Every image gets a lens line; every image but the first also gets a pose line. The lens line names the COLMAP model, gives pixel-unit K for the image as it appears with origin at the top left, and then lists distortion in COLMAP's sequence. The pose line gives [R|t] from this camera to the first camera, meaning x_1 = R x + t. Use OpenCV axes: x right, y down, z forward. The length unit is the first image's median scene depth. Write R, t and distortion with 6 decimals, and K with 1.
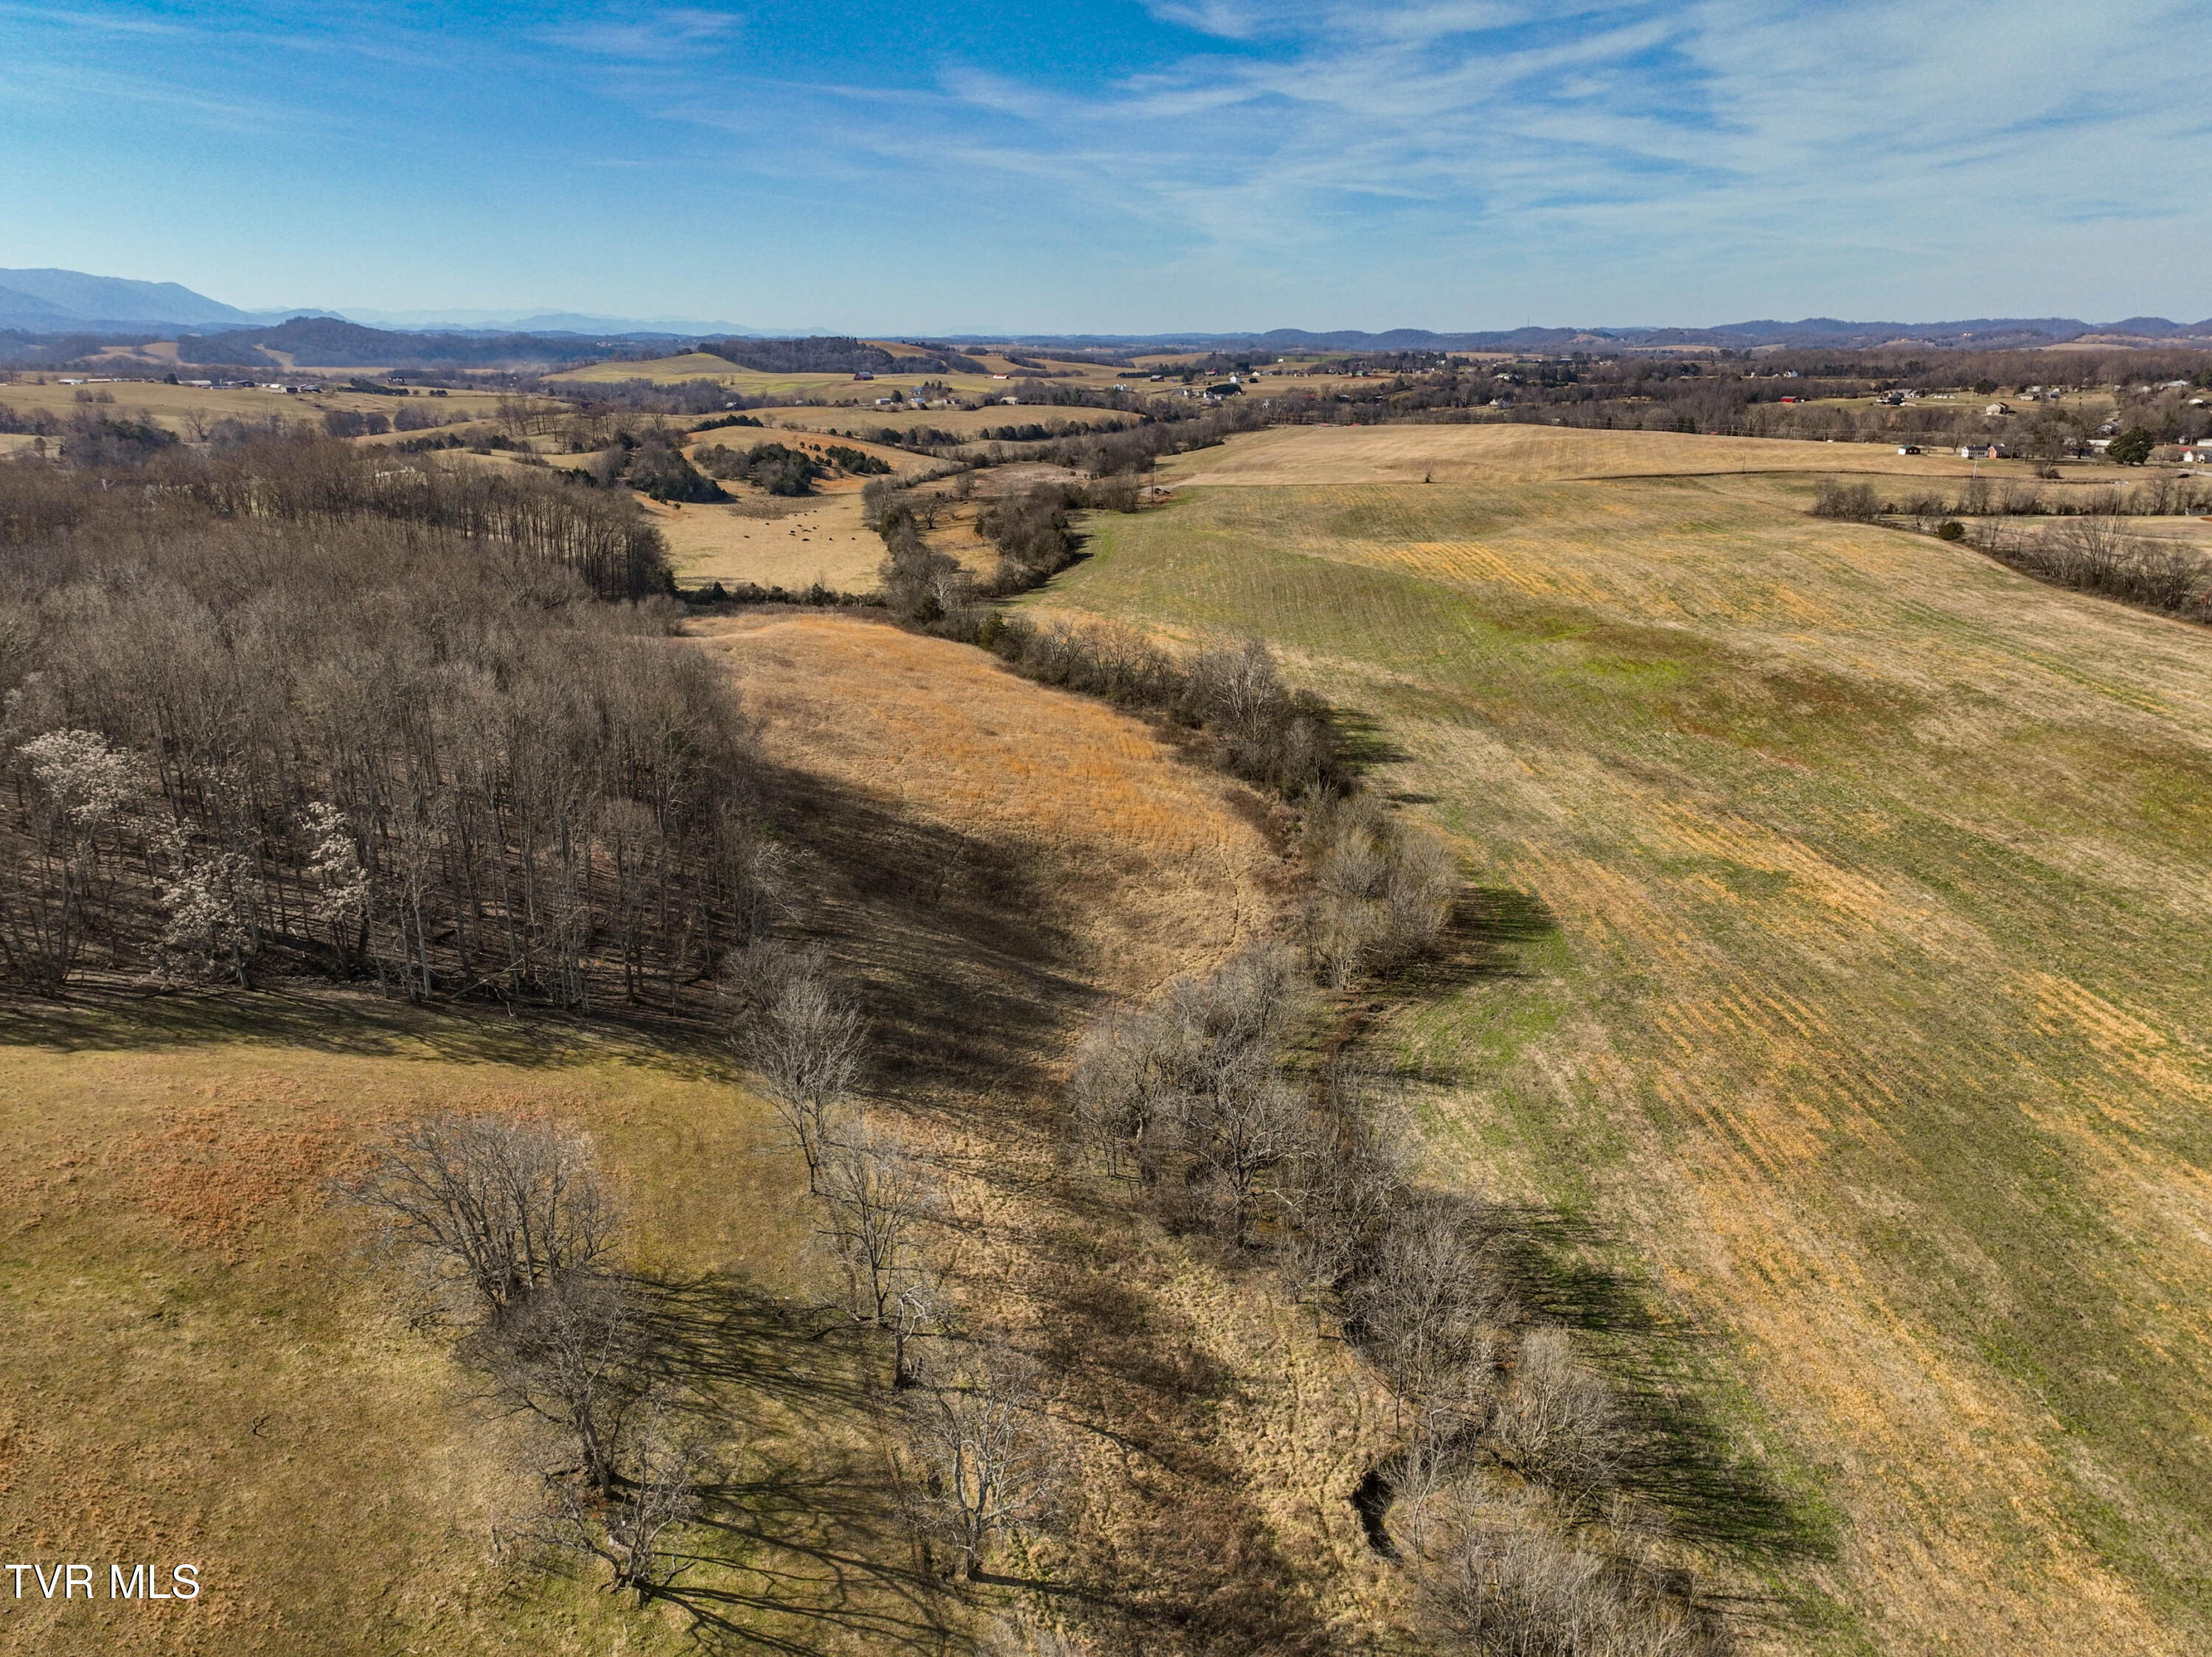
lens RADIAL K [[1550.1, 0, 1097.6], [0, 1550.1, 817.3], [0, 0, 1]] dist [-0.000100, 0.014436]
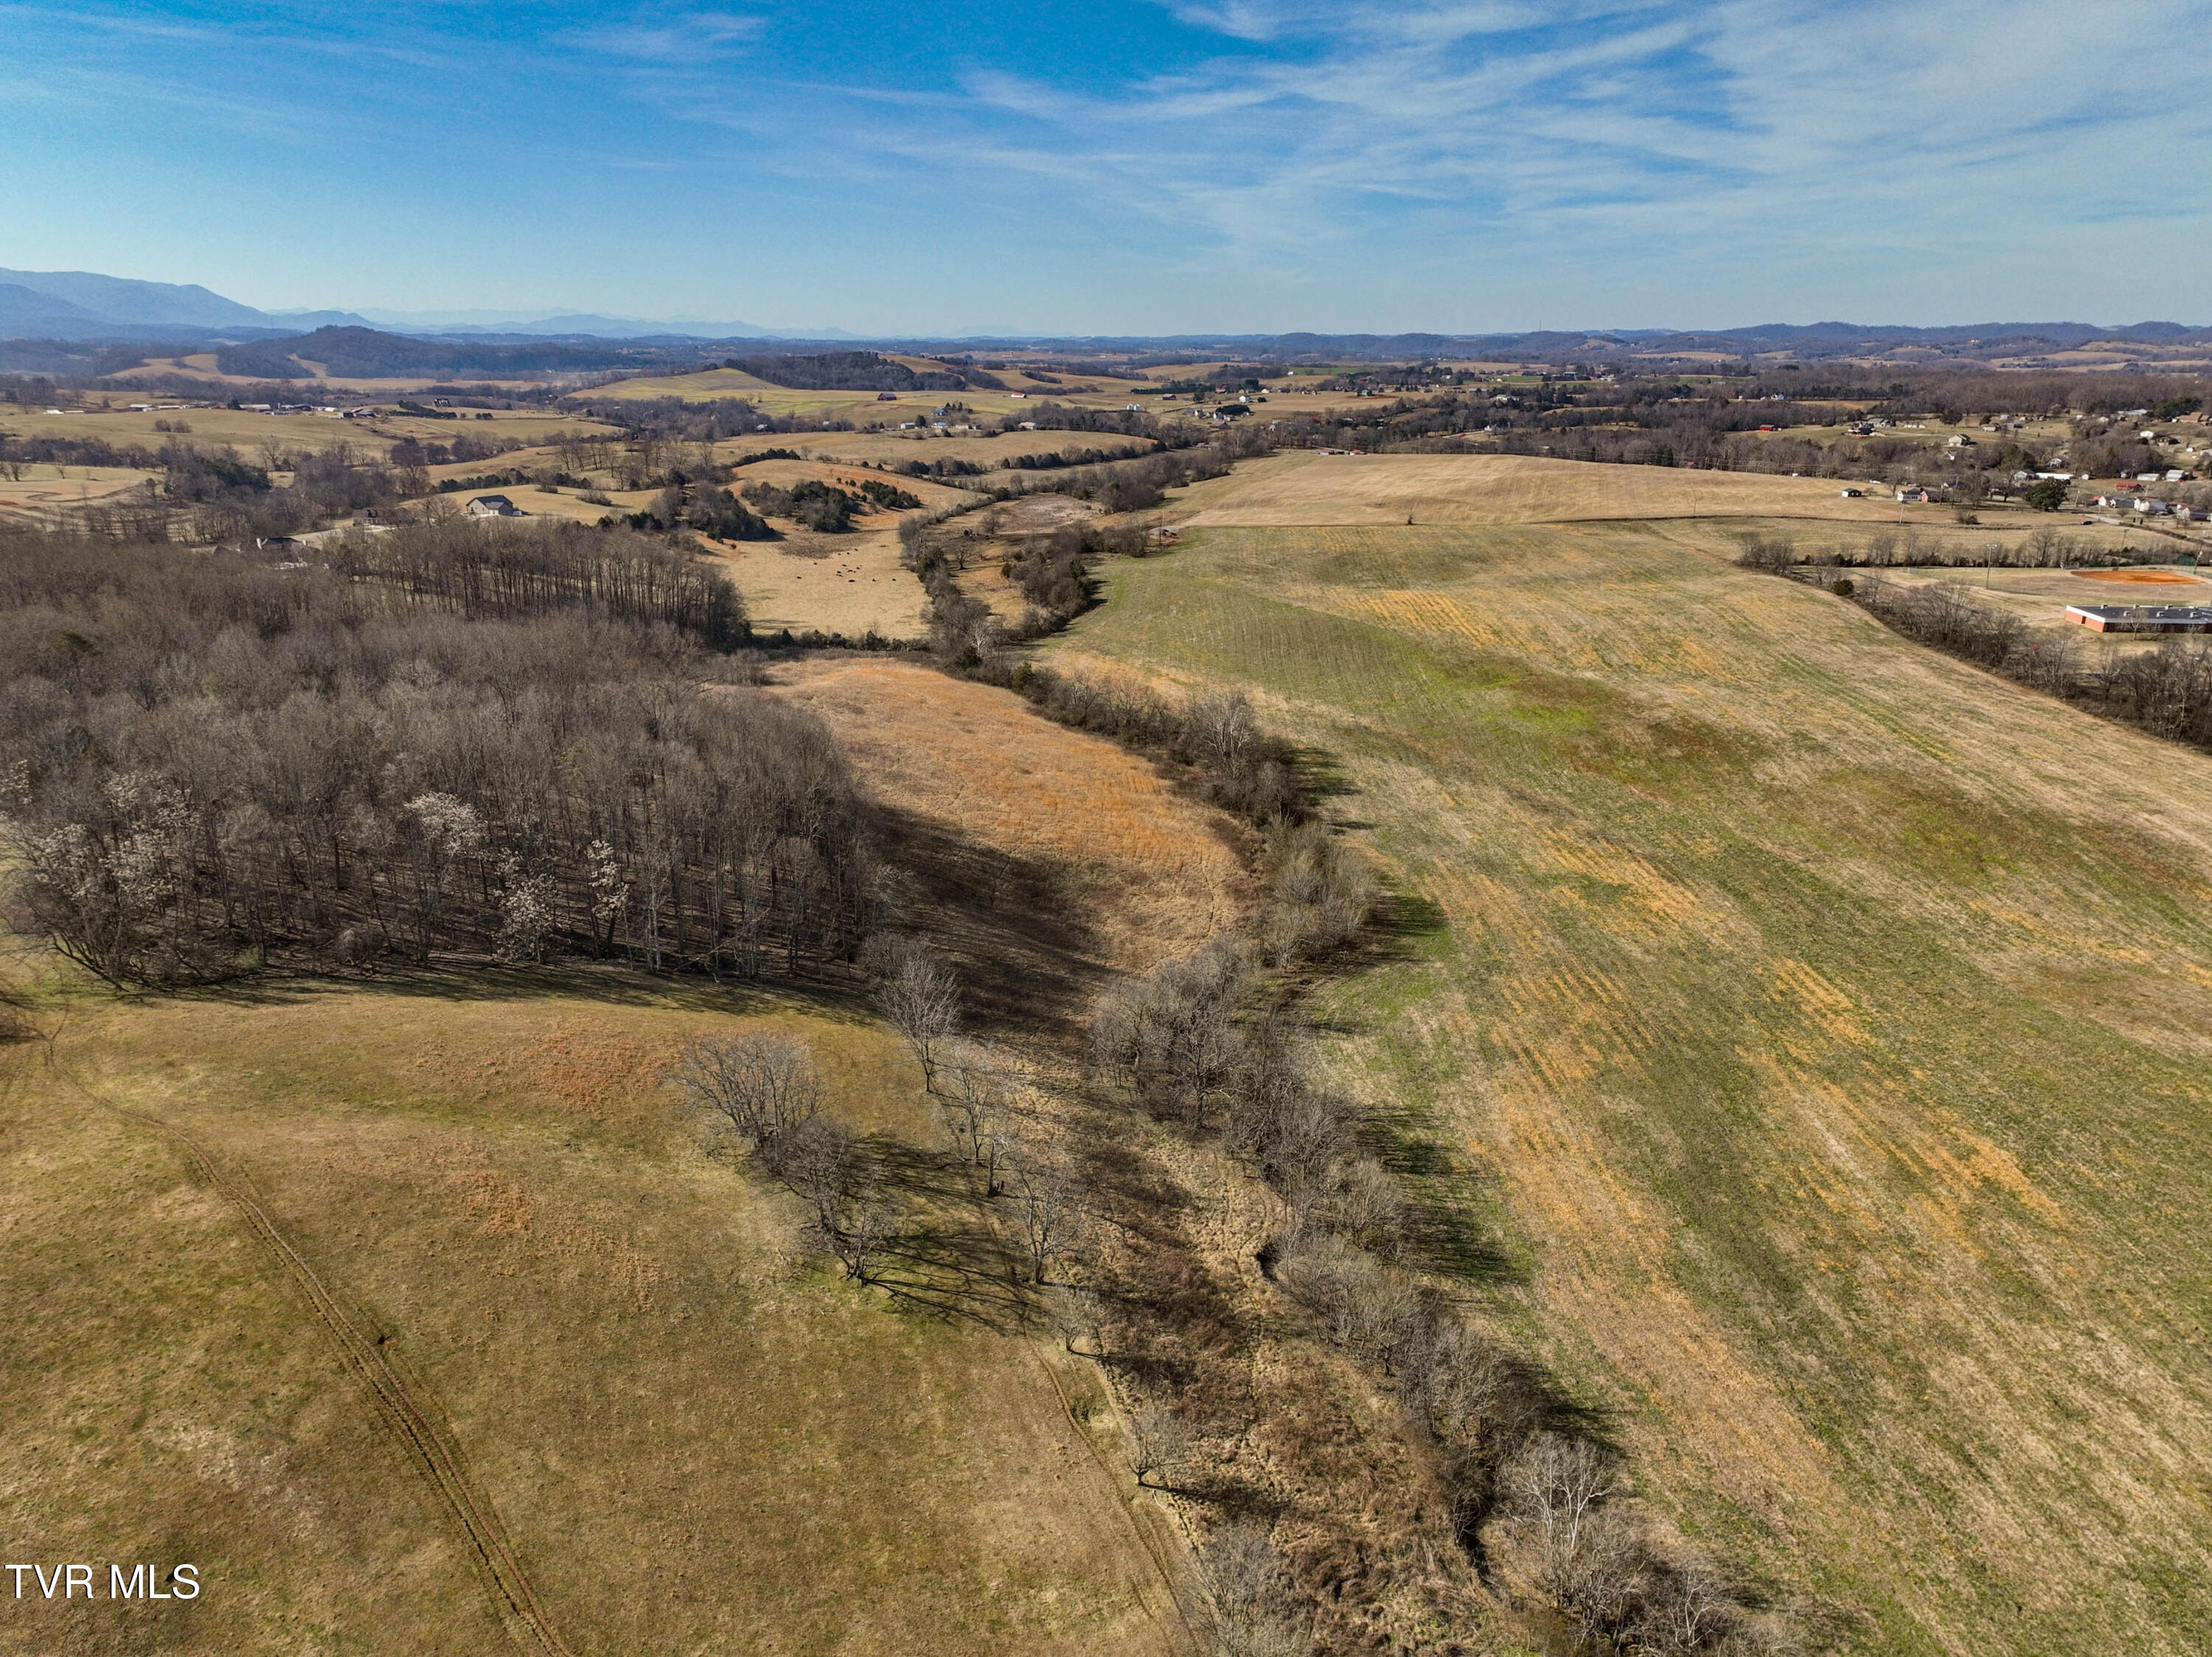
lens RADIAL K [[1550.1, 0, 1097.7], [0, 1550.1, 820.6], [0, 0, 1]] dist [-0.000100, 0.014436]
pose [[0.999960, 0.002482, -0.008588, 0.000791], [-0.002459, 0.999993, 0.002697, -0.017286], [0.008595, -0.002676, 0.999959, -0.259662]]
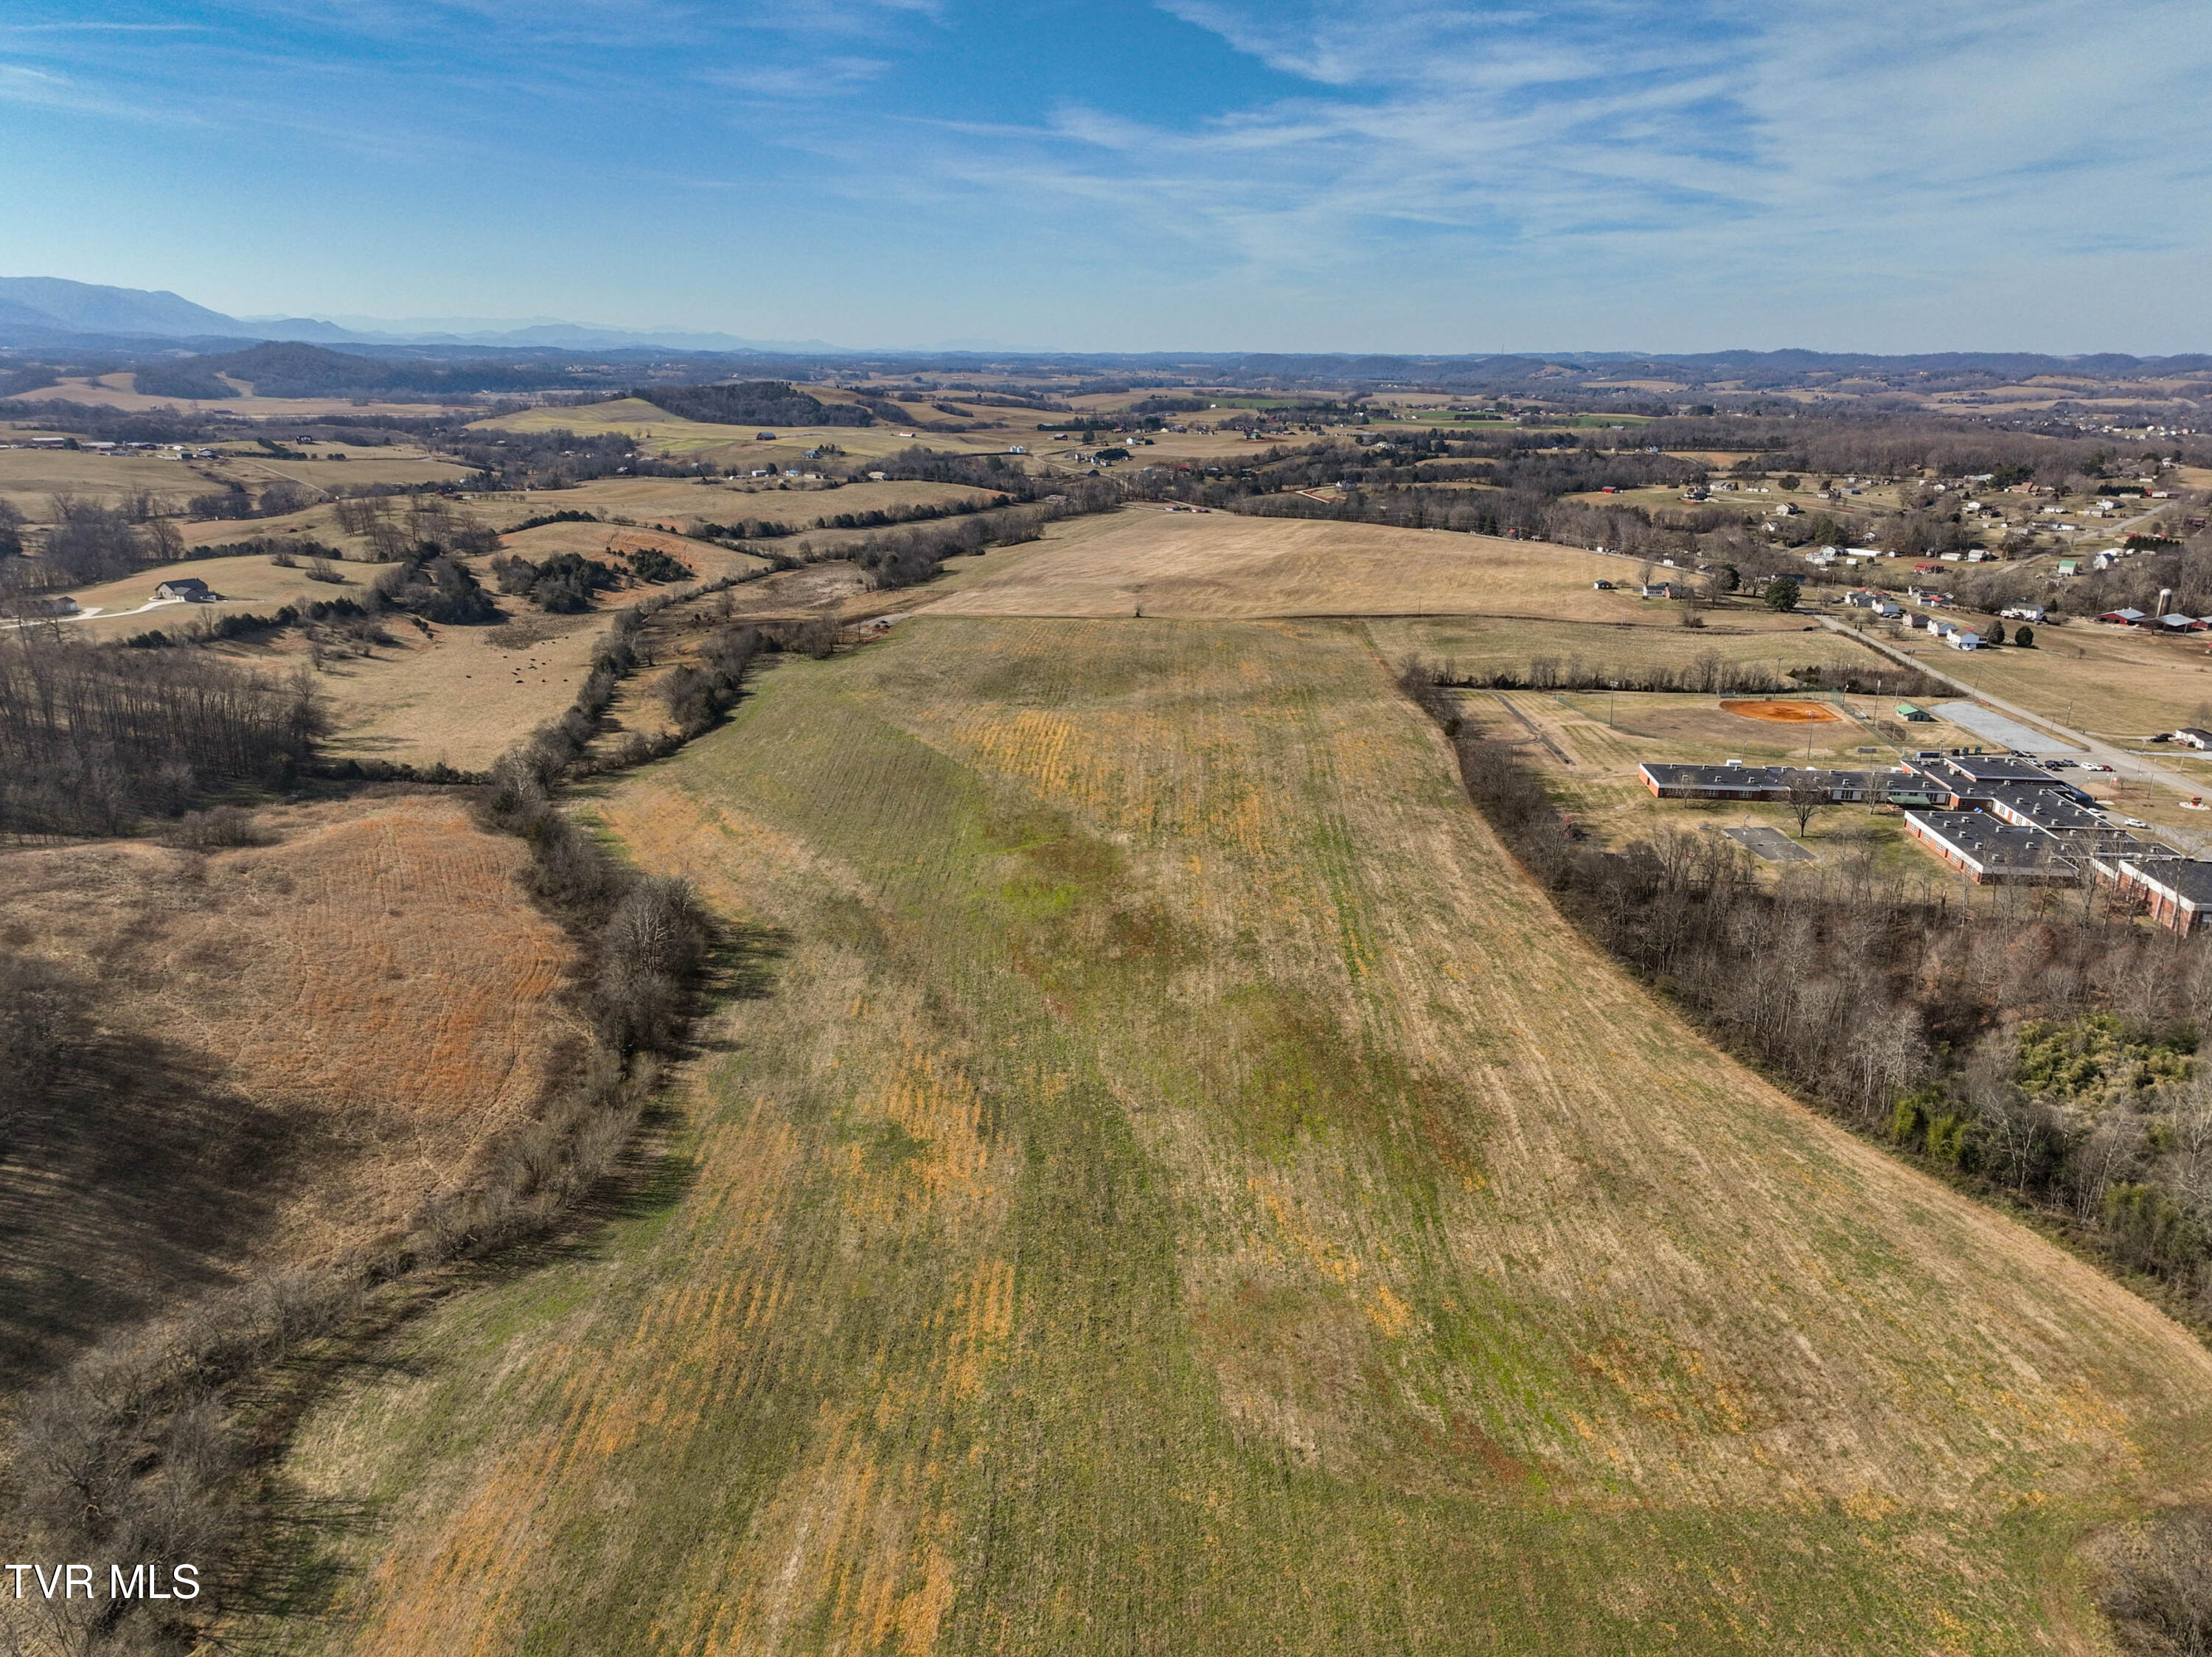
lens RADIAL K [[1550.1, 0, 1100.2], [0, 1550.1, 824.3], [0, 0, 1]] dist [-0.000100, 0.014436]
pose [[0.999951, 0.009627, 0.002330, 0.448230], [-0.009620, 0.999950, -0.002724, -0.166318], [-0.002356, 0.002702, 0.999994, -0.177925]]
